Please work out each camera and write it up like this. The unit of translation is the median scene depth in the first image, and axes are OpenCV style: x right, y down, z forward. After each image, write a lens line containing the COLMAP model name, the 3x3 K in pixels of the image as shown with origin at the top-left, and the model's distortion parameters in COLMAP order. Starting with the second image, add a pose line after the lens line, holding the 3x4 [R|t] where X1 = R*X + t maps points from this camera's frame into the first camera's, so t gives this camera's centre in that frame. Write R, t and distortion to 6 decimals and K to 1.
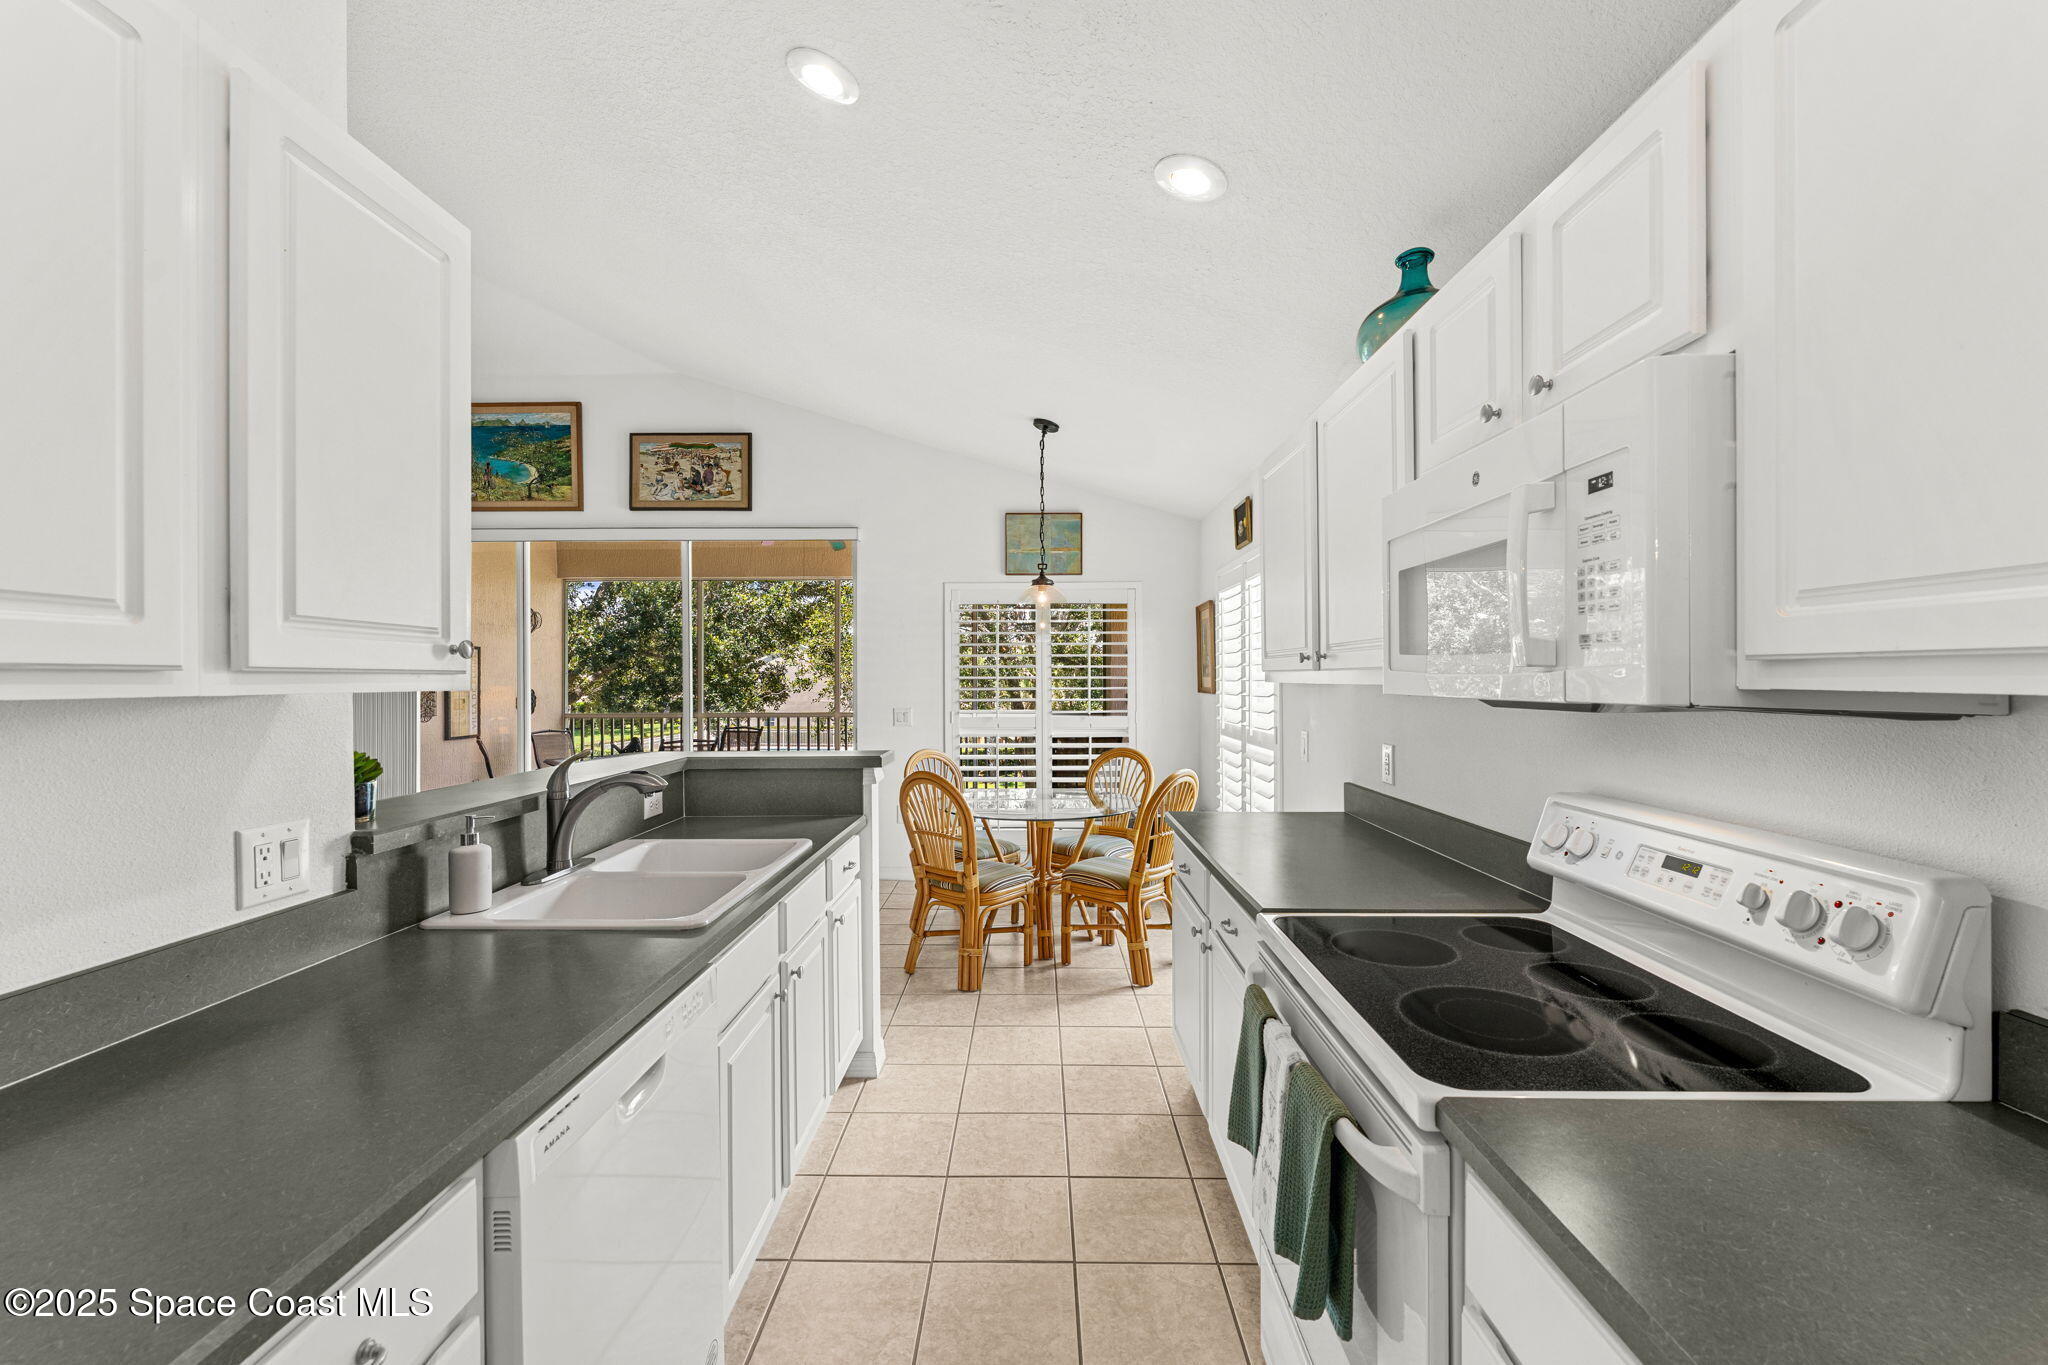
lens RADIAL K [[825.6, 0, 1012.0], [0, 825.6, 680.6], [0, 0, 1]] dist [0.000160, -0.000414]
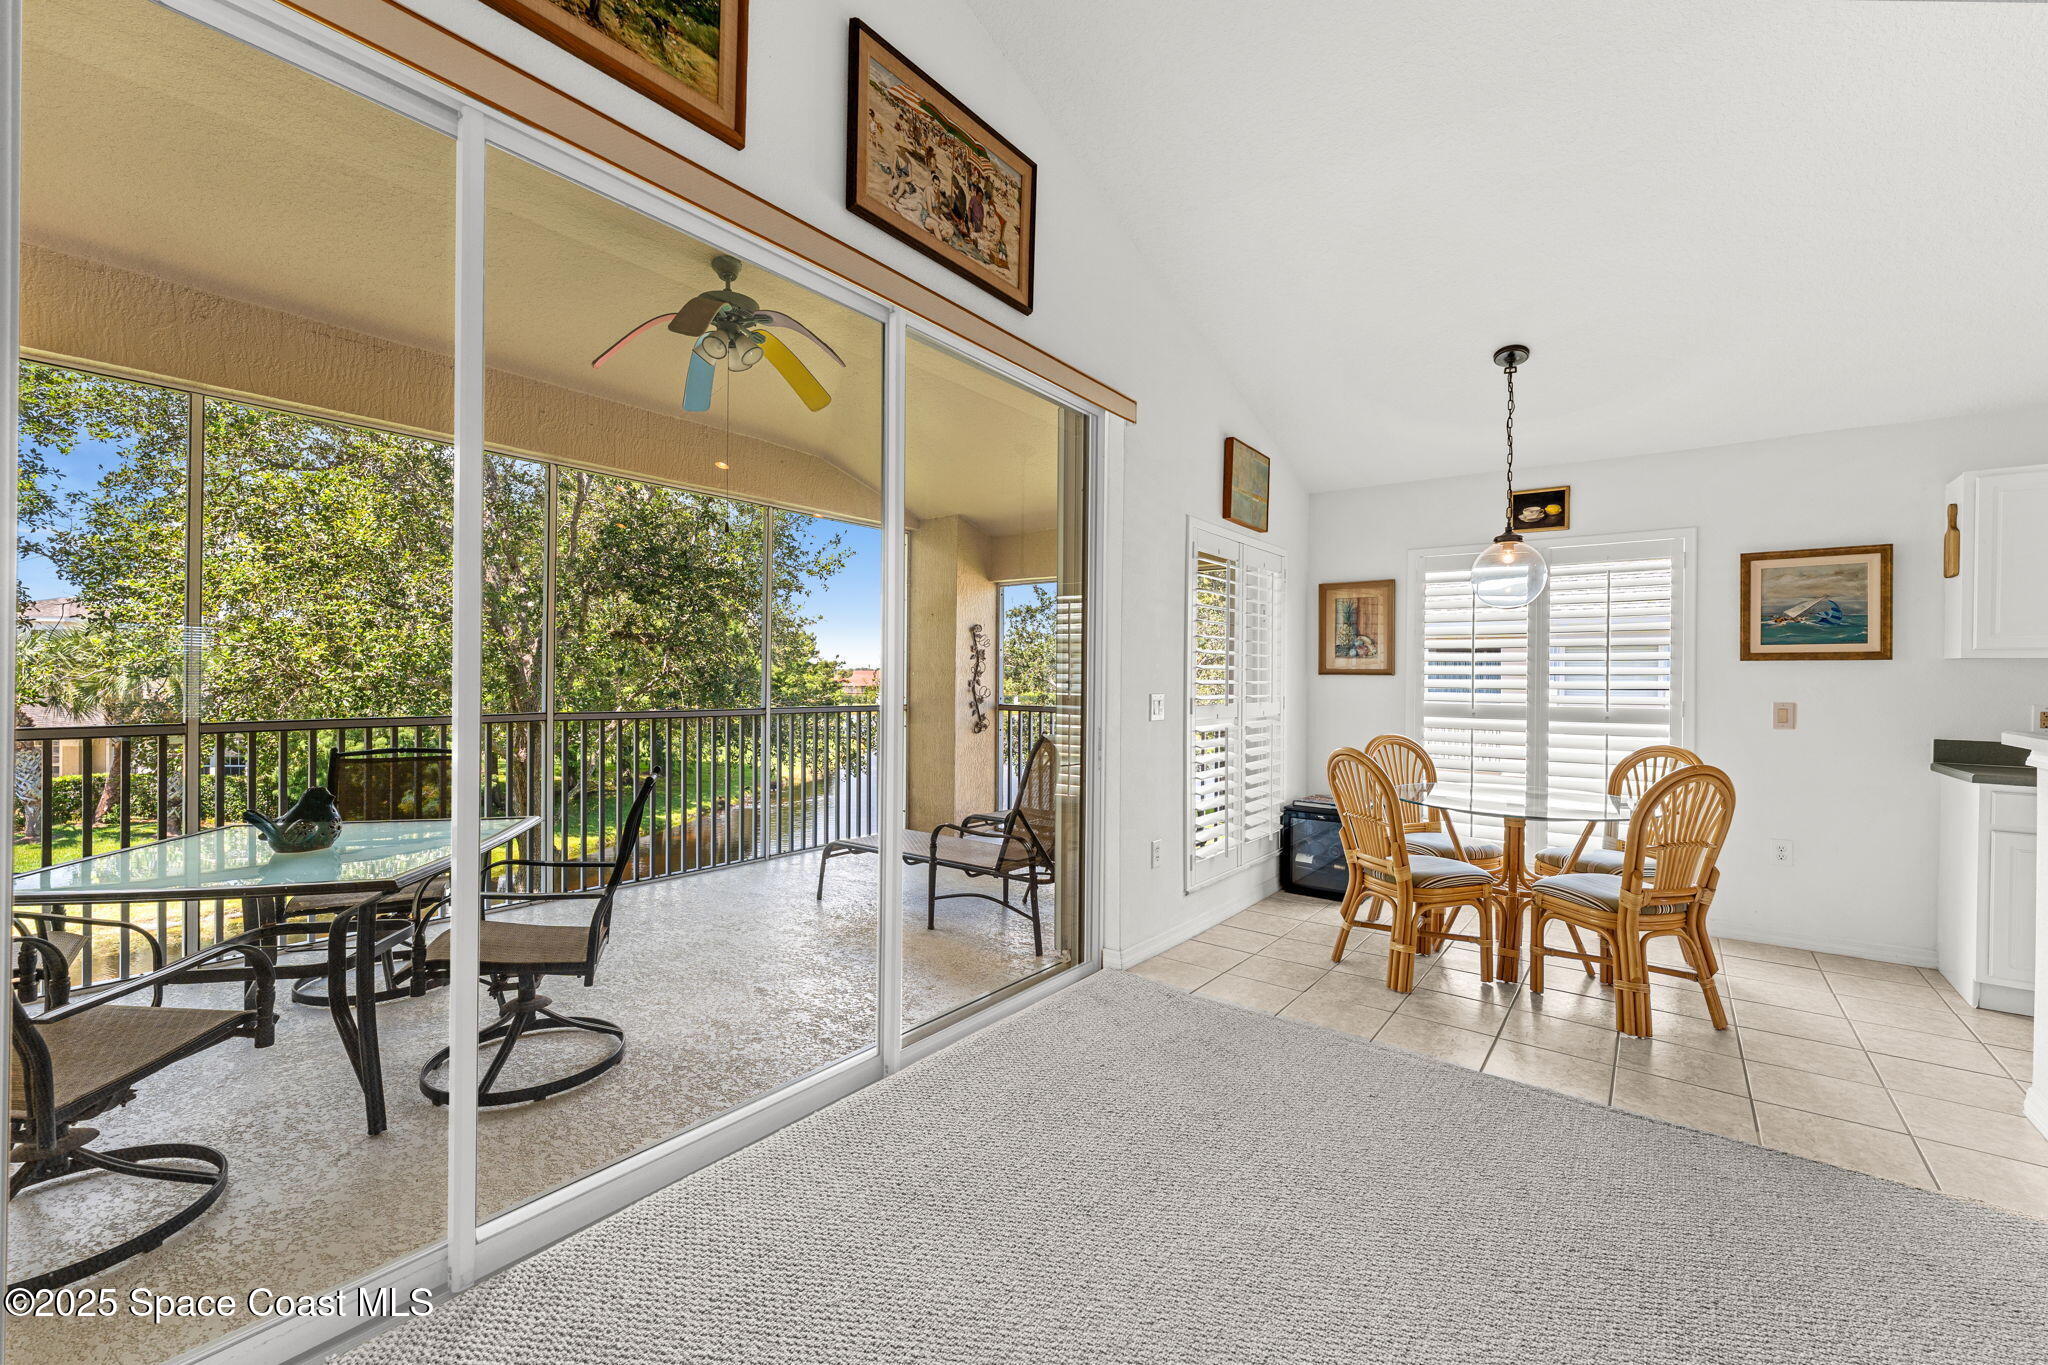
lens RADIAL K [[825.6, 0, 1012.0], [0, 825.6, 680.6], [0, 0, 1]] dist [0.000160, -0.000414]
pose [[0.616315, 0.003254, 0.787493, -0.731147], [-0.008524, 0.999960, 0.002540, 0.022890], [-0.787454, -0.008278, 0.616318, 0.686687]]
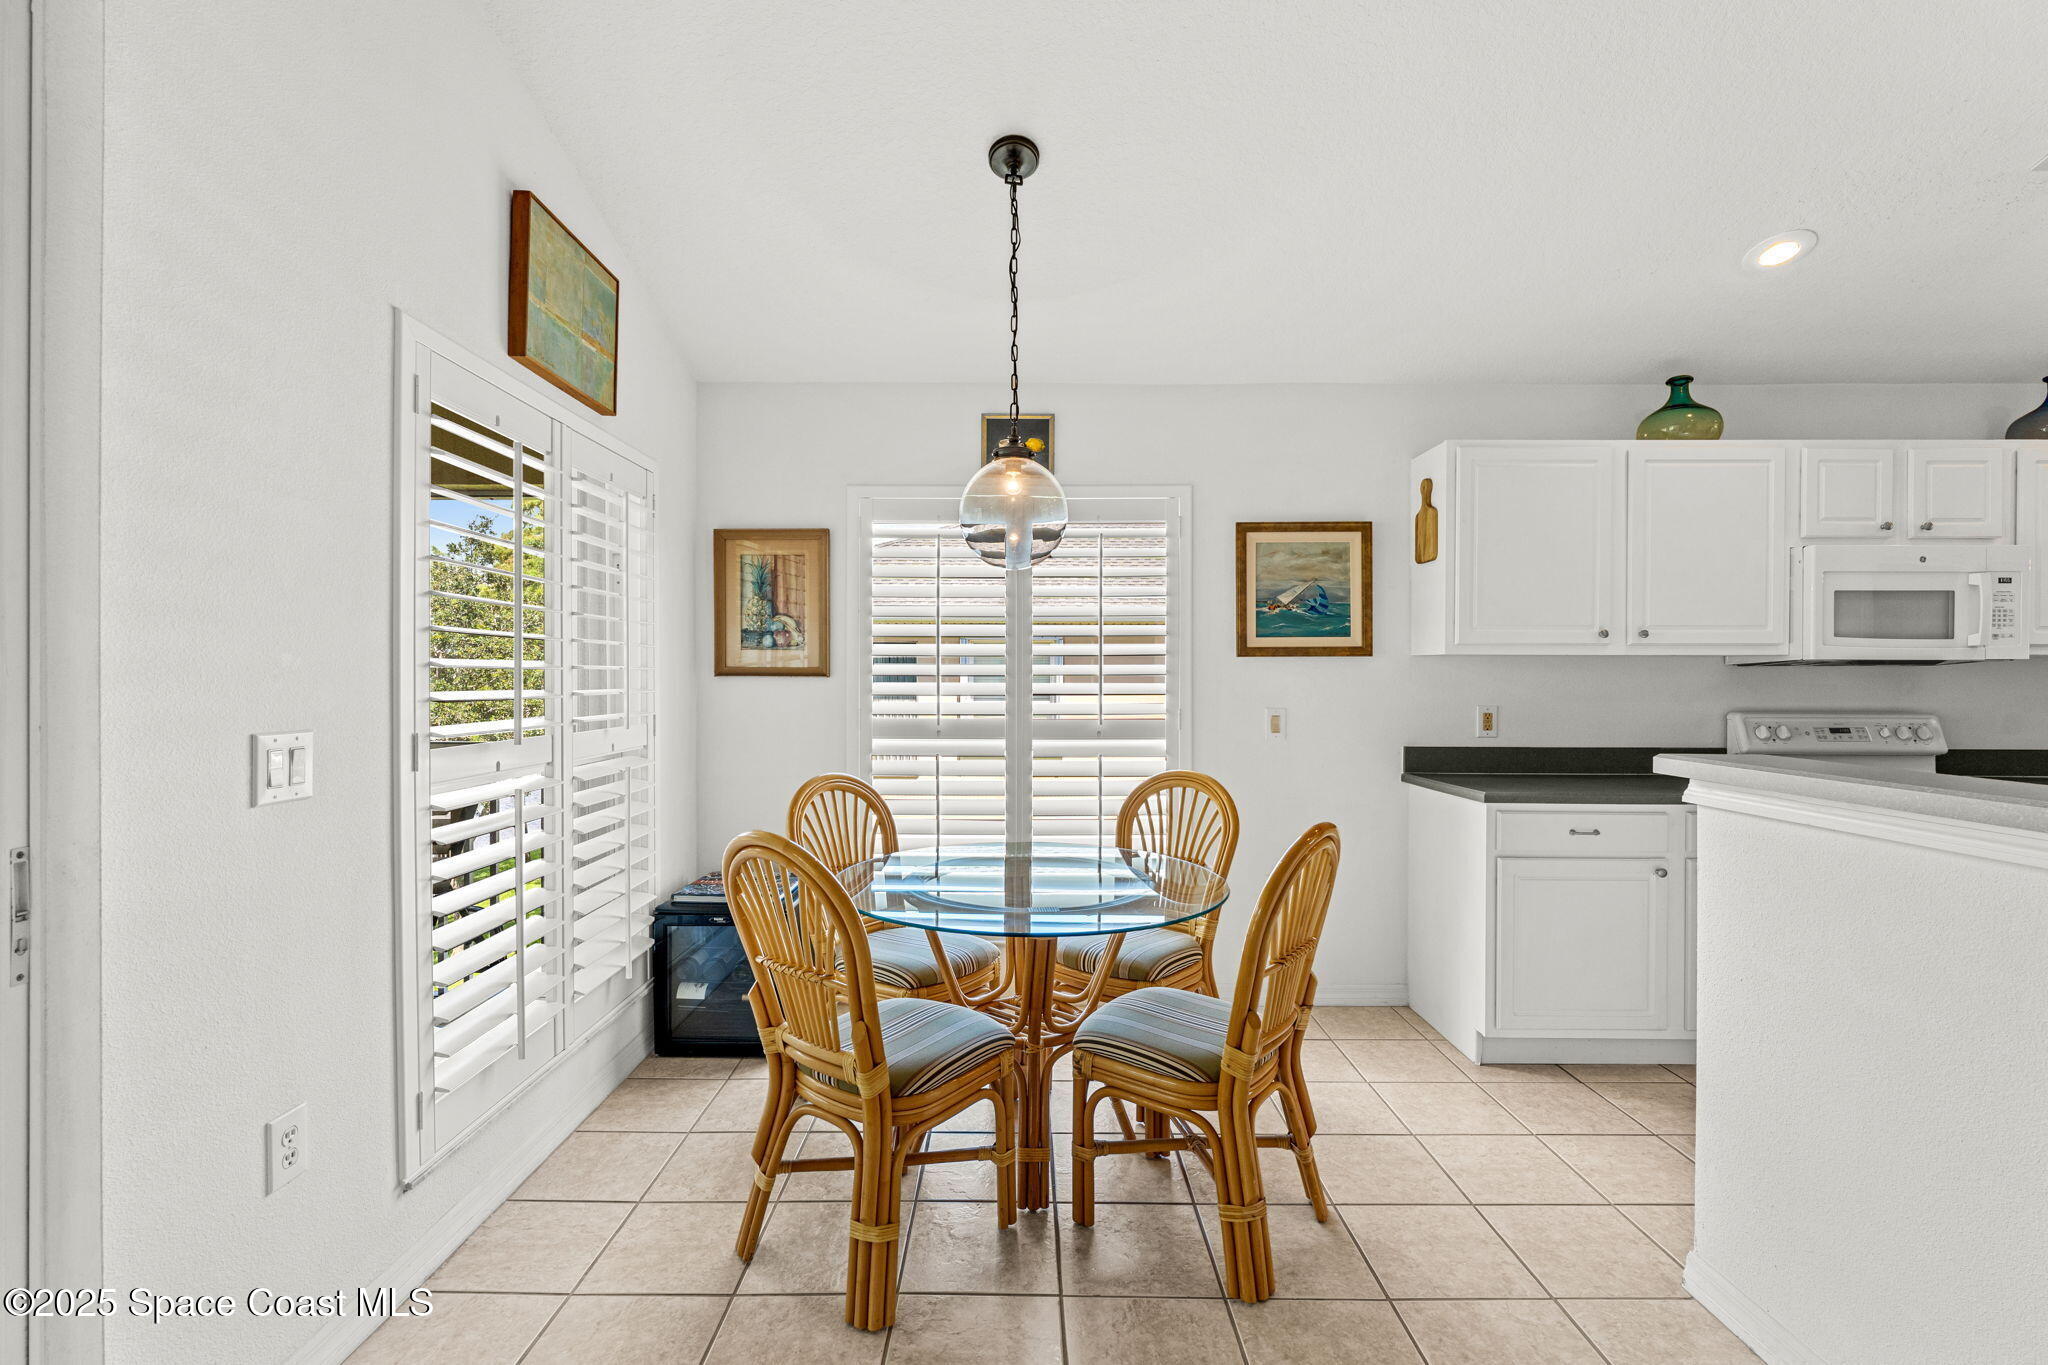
lens RADIAL K [[825.6, 0, 1012.0], [0, 825.6, 680.6], [0, 0, 1]] dist [0.000160, -0.000414]
pose [[-0.019269, -0.002512, 0.999811, -0.367655], [0.000747, 0.999997, 0.002526, 0.017443], [-0.999814, 0.000796, -0.019267, 0.791240]]
